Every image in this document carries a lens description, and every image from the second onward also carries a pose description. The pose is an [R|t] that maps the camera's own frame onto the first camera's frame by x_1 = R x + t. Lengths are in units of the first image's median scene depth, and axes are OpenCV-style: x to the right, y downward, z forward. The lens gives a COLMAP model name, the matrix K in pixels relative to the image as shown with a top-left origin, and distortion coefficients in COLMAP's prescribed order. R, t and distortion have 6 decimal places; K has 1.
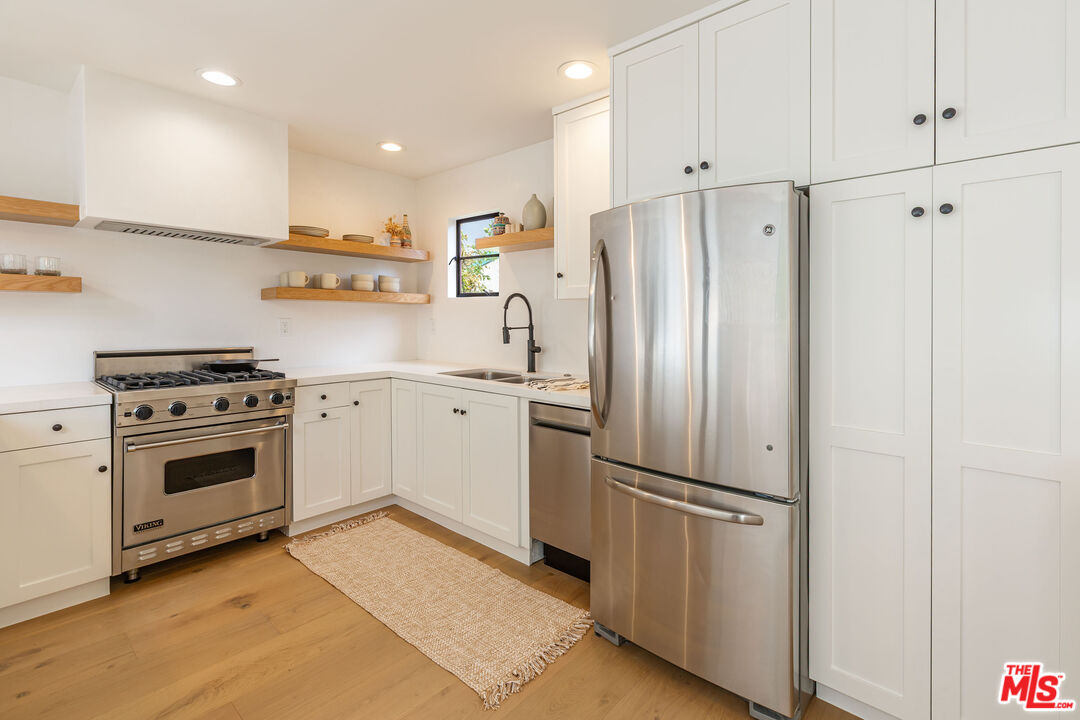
lens RADIAL K [[488.9, 0, 537.2], [0, 488.9, 320.8], [0, 0, 1]] dist [0.002395, 0.000068]
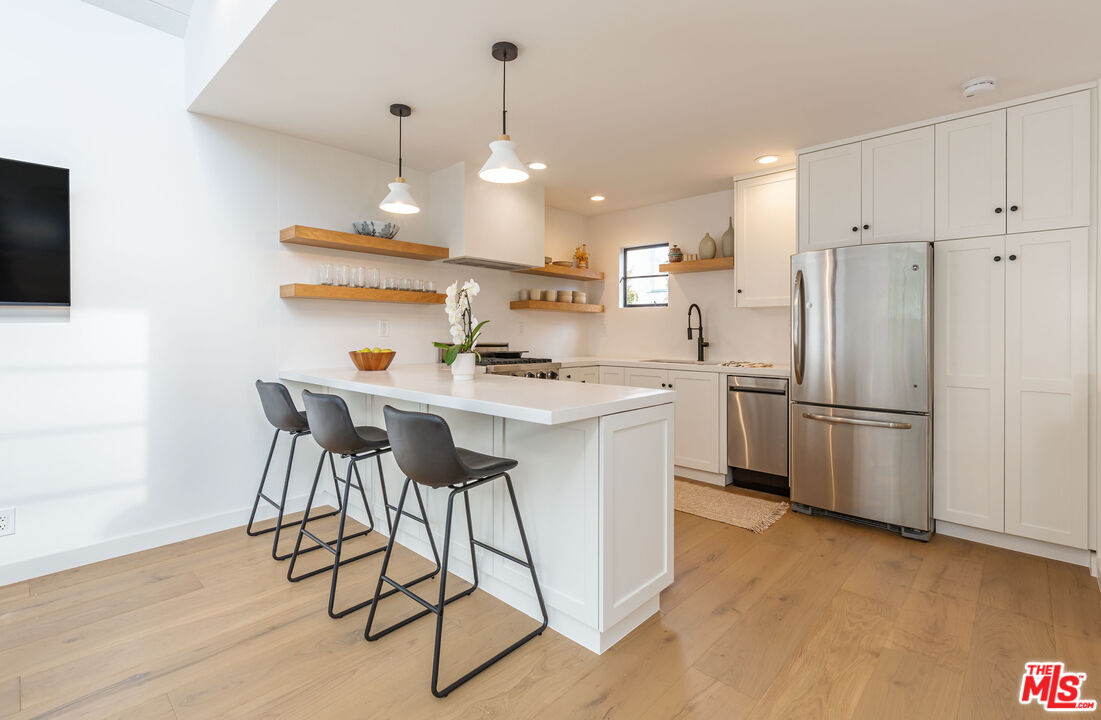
lens RADIAL K [[499.5, 0, 565.0], [0, 499.5, 335.5], [0, 0, 1]] dist [-0.001161, -0.000126]
pose [[0.999985, -0.002967, -0.004561, -0.456187], [0.002973, 0.999995, 0.001283, 0.035089], [0.004557, -0.001296, 0.999989, -0.483090]]
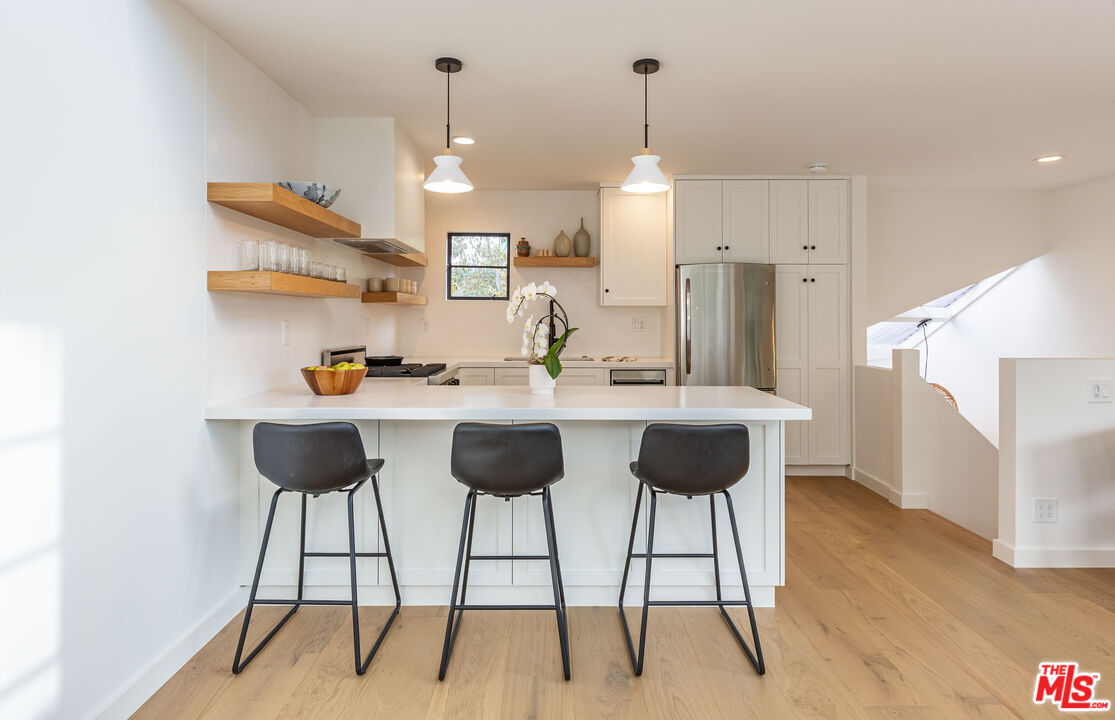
lens RADIAL K [[593.2, 0, 557.6], [0, 593.2, 315.2], [0, 0, 1]] dist [-0.000034, -0.000173]
pose [[0.748243, -0.003135, 0.663417, -1.298368], [0.005699, 0.999982, -0.001703, -0.011191], [-0.663400, 0.005055, 0.748248, -0.311814]]
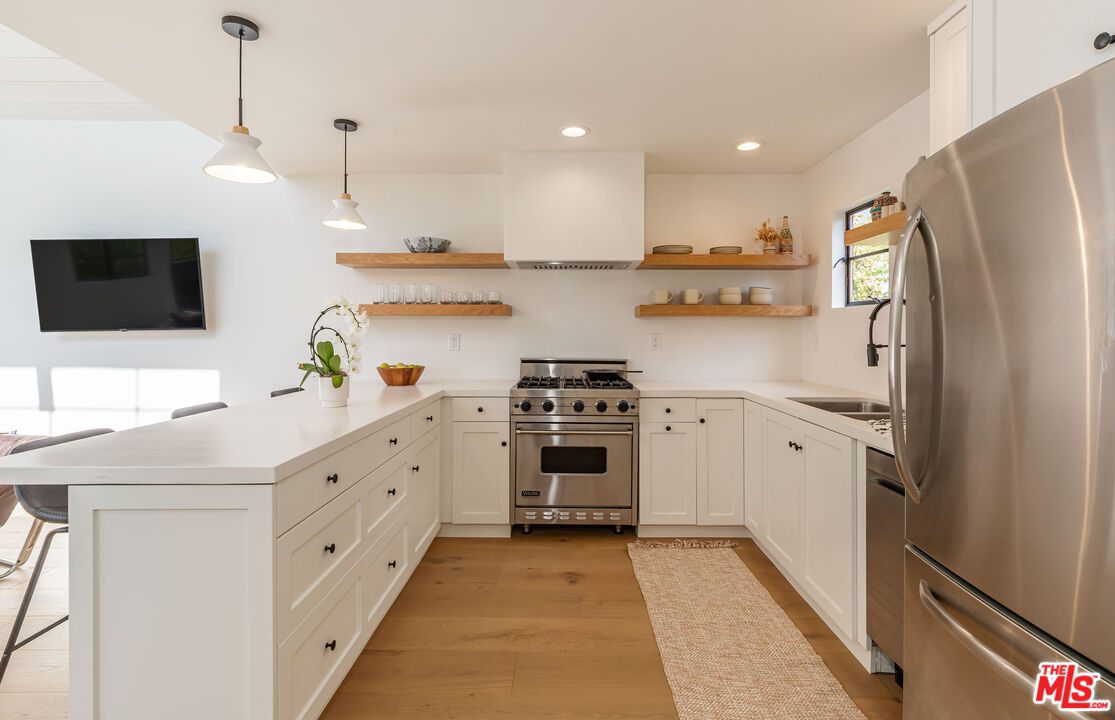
lens RADIAL K [[502.5, 0, 576.0], [0, 502.5, 336.0], [0, 0, 1]] dist [0.000444, -0.000297]
pose [[0.669283, -0.000495, -0.743007, 0.223281], [-0.001493, 0.999997, -0.002011, 0.002990], [0.743006, 0.002455, 0.669280, 0.161665]]
